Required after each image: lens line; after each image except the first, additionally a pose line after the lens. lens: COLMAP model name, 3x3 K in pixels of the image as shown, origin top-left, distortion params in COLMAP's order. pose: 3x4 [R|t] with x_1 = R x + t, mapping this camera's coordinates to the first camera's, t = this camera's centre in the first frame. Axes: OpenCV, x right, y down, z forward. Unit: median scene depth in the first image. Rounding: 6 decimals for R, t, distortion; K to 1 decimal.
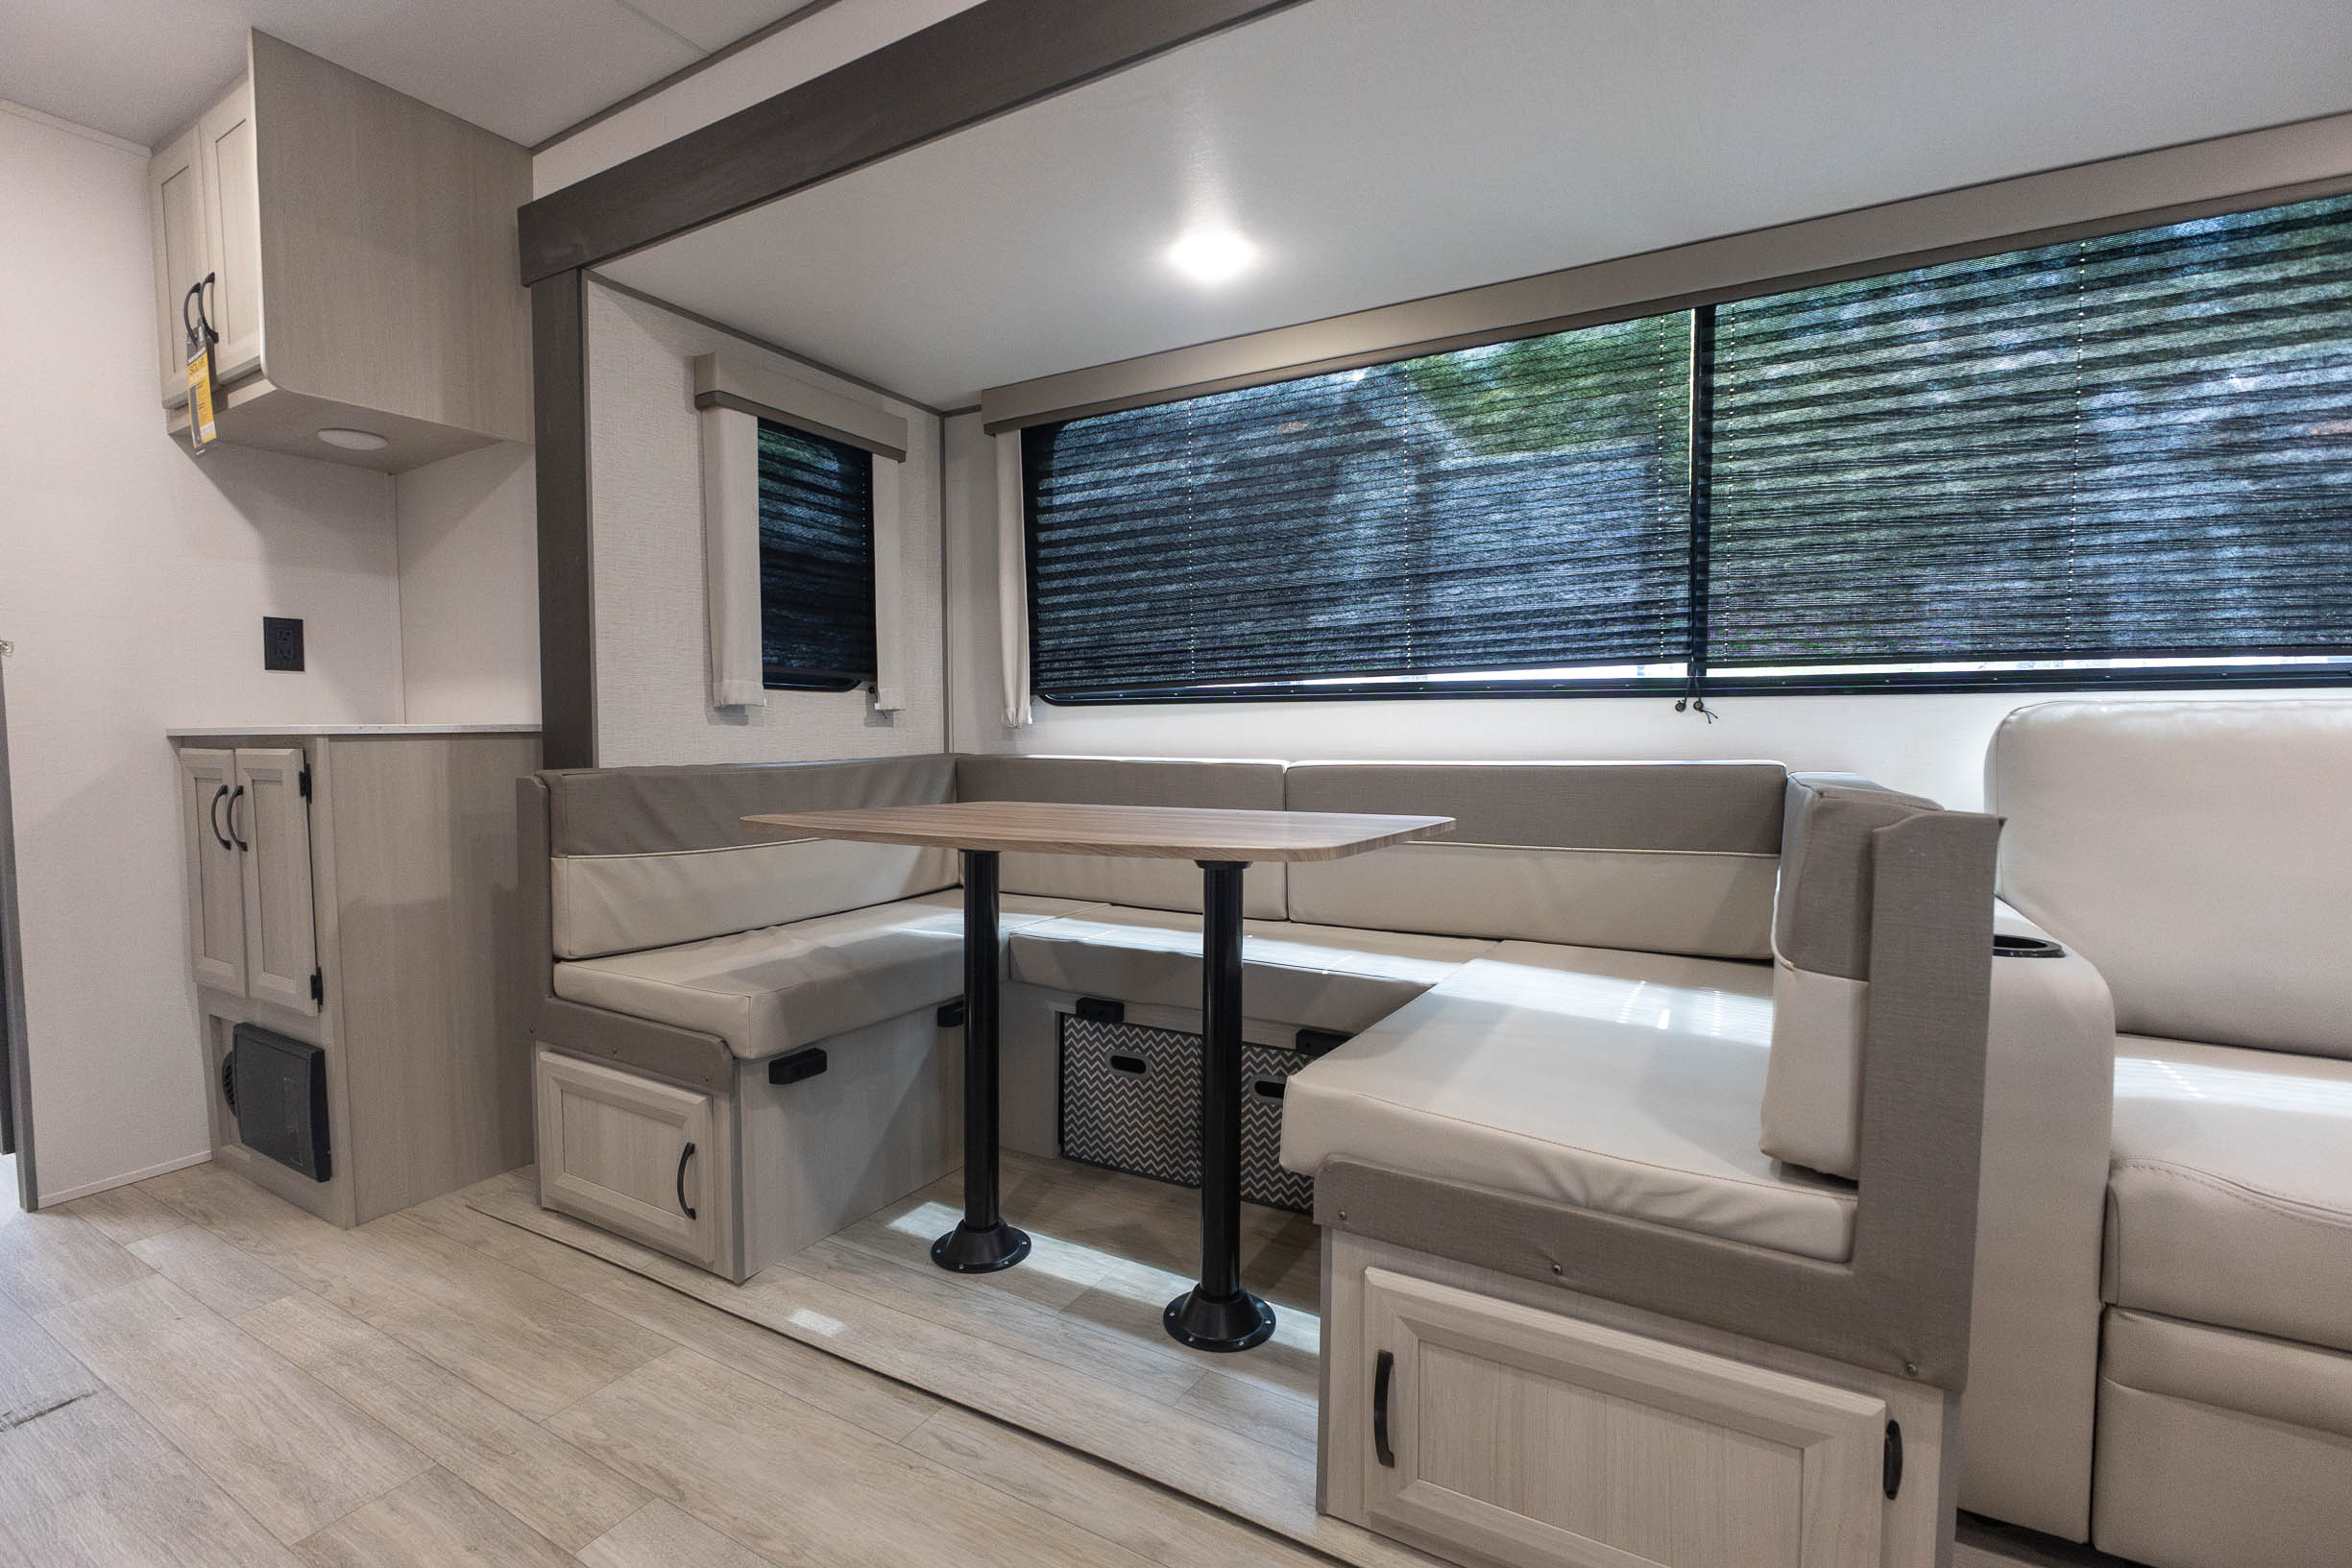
lens RADIAL K [[1049.1, 0, 1164.9], [0, 1049.1, 780.1], [0, 0, 1]] dist [-0.013660, 0.000371]
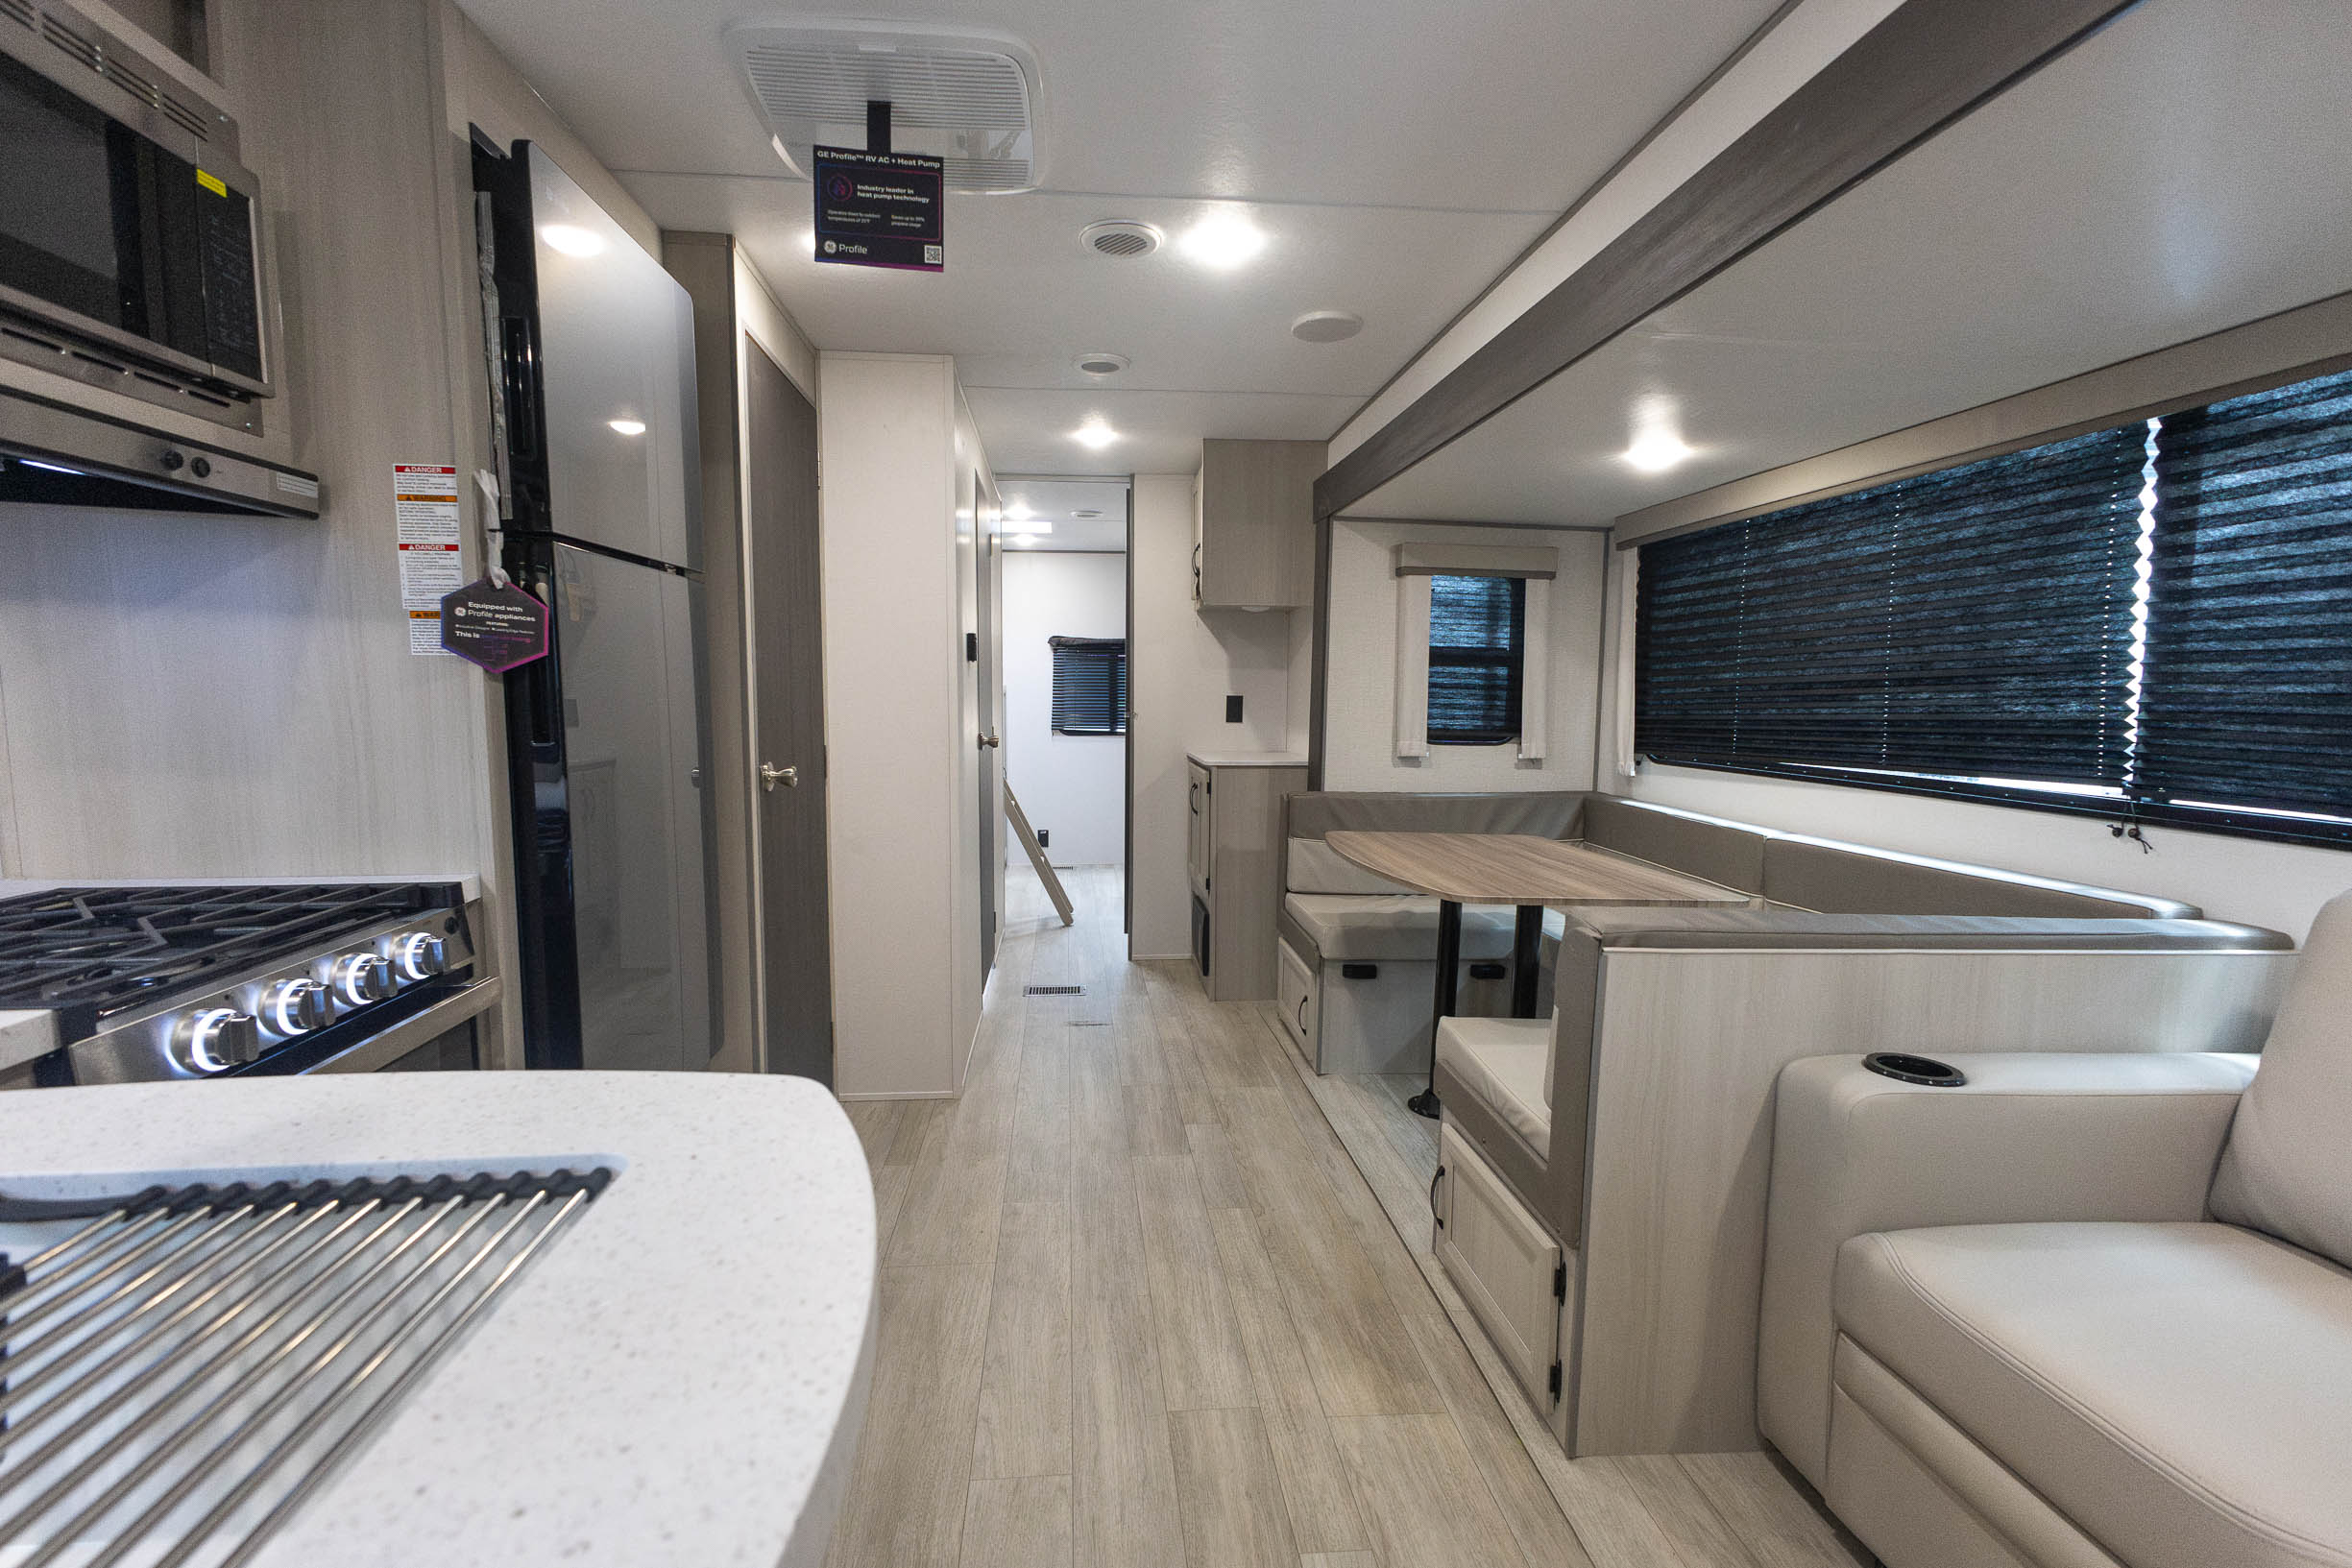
lens RADIAL K [[1022.8, 0, 1135.3], [0, 1022.8, 776.3], [0, 0, 1]] dist [0.015572, -0.005075]
pose [[0.559344, 0.078865, -0.825176, 0.740809], [-0.053175, 0.996827, 0.059226, -0.124380], [0.827228, 0.010751, 0.561763, -0.270666]]
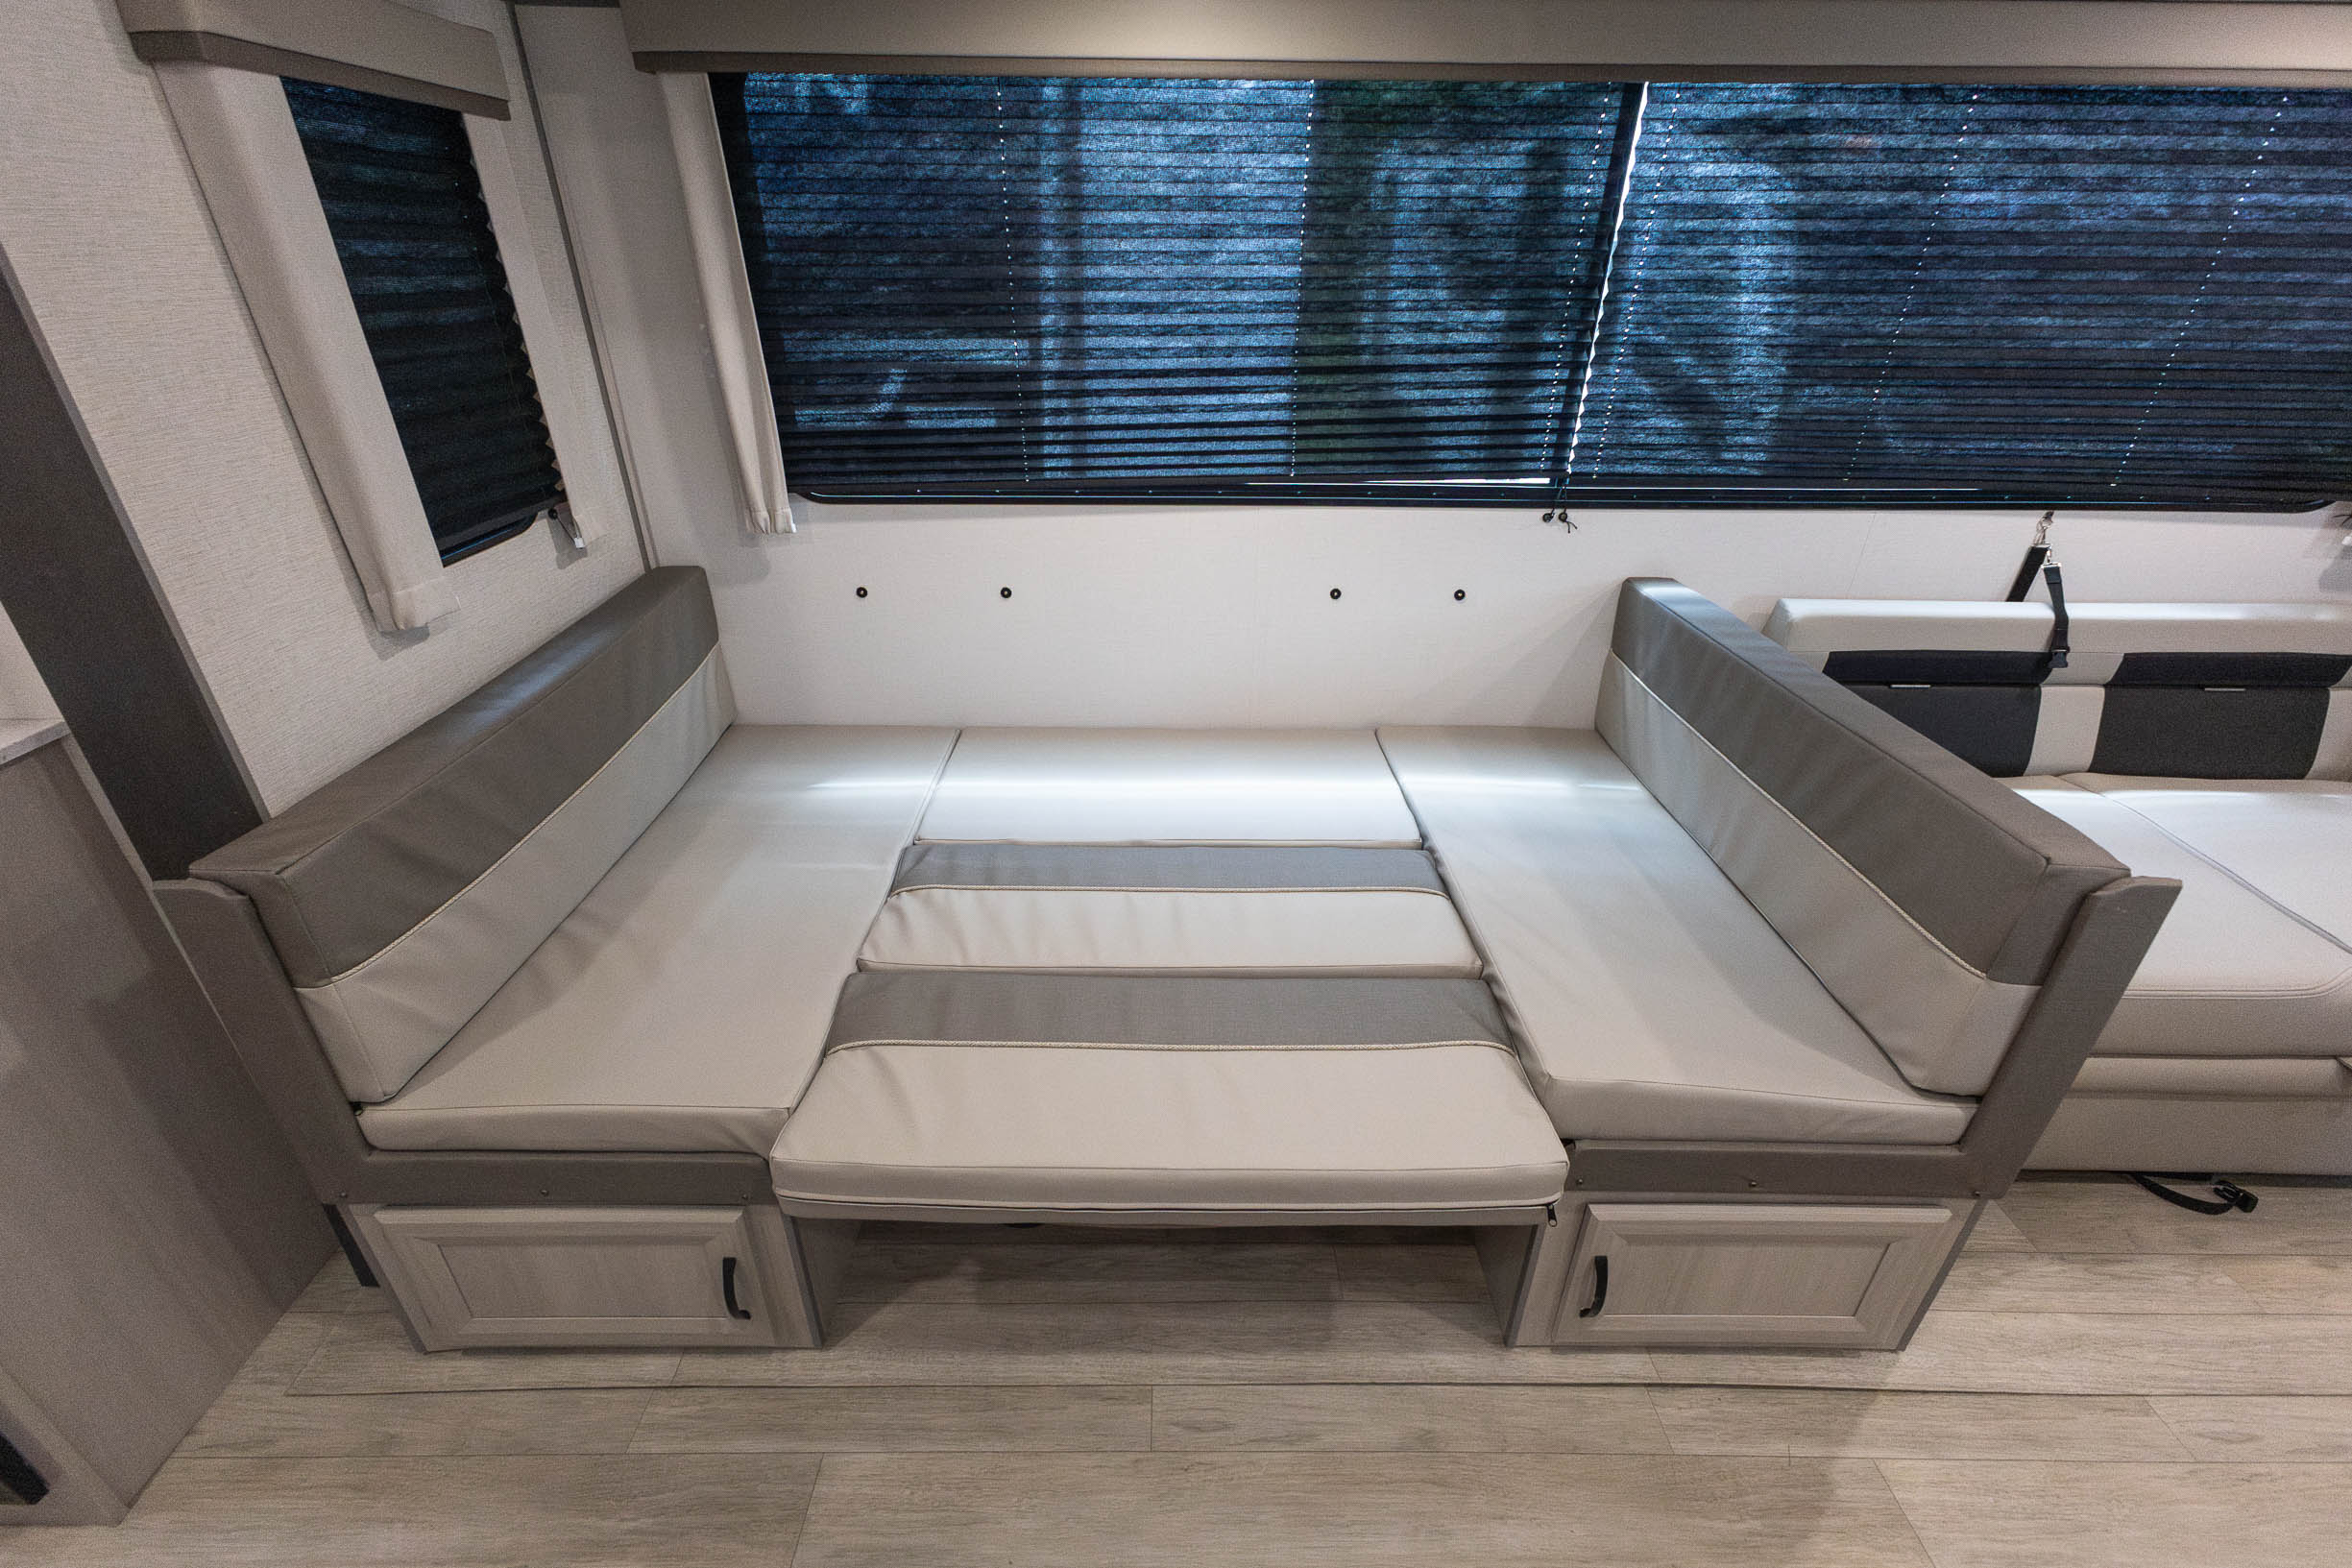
lens RADIAL K [[1022.8, 0, 1169.3], [0, 1022.8, 782.3], [0, 0, 1]] dist [0.015572, -0.005075]
pose [[0.863188, -0.228653, 0.450138, -0.354738], [0.015451, 0.903115, 0.429120, -0.270000], [-0.504646, -0.363456, 0.783091, 0.271626]]
